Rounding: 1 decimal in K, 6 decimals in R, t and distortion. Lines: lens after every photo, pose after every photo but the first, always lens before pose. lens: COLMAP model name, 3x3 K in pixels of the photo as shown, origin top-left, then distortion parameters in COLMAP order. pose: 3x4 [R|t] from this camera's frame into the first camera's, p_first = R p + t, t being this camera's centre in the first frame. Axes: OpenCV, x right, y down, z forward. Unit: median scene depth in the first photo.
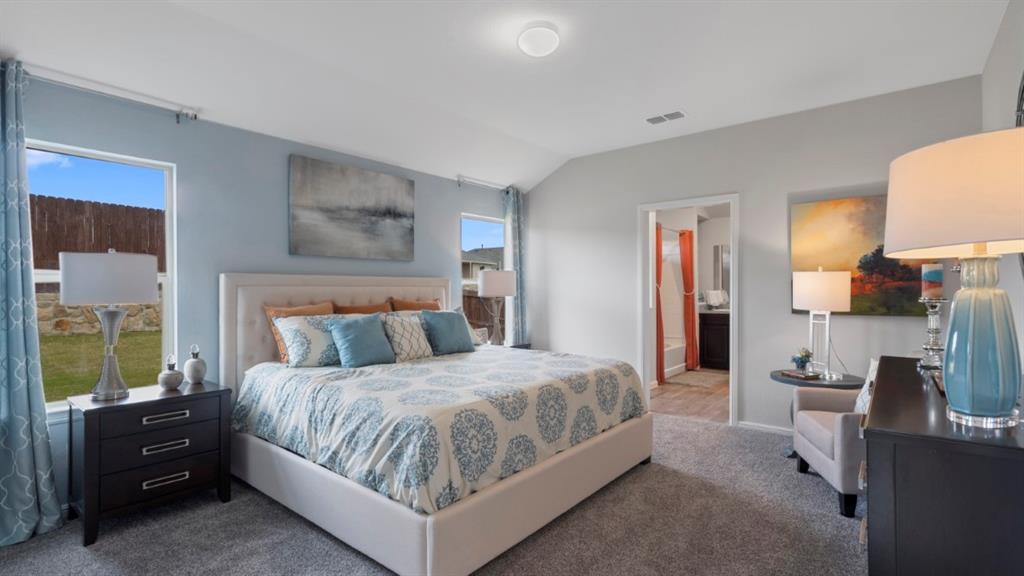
lens RADIAL K [[482.1, 0, 512.0], [0, 482.1, 288.0], [0, 0, 1]] dist [-0.001175, 0.000248]
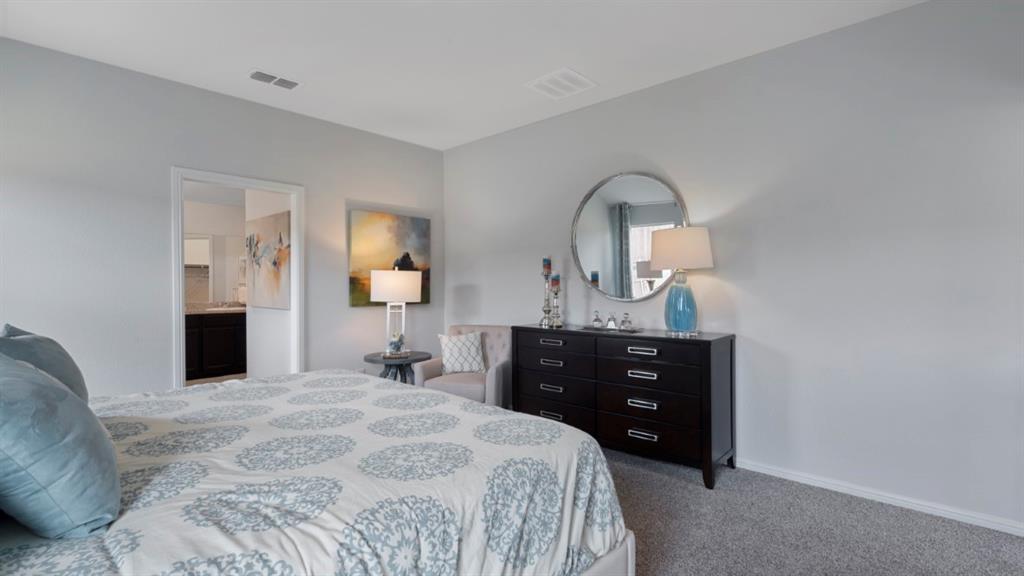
lens RADIAL K [[482.1, 0, 512.0], [0, 482.1, 288.0], [0, 0, 1]] dist [-0.001175, 0.000248]
pose [[0.041010, -0.003609, 0.999152, -0.591088], [-0.001854, 0.999991, 0.003688, 0.005088], [-0.999157, -0.002004, 0.041003, 0.647178]]
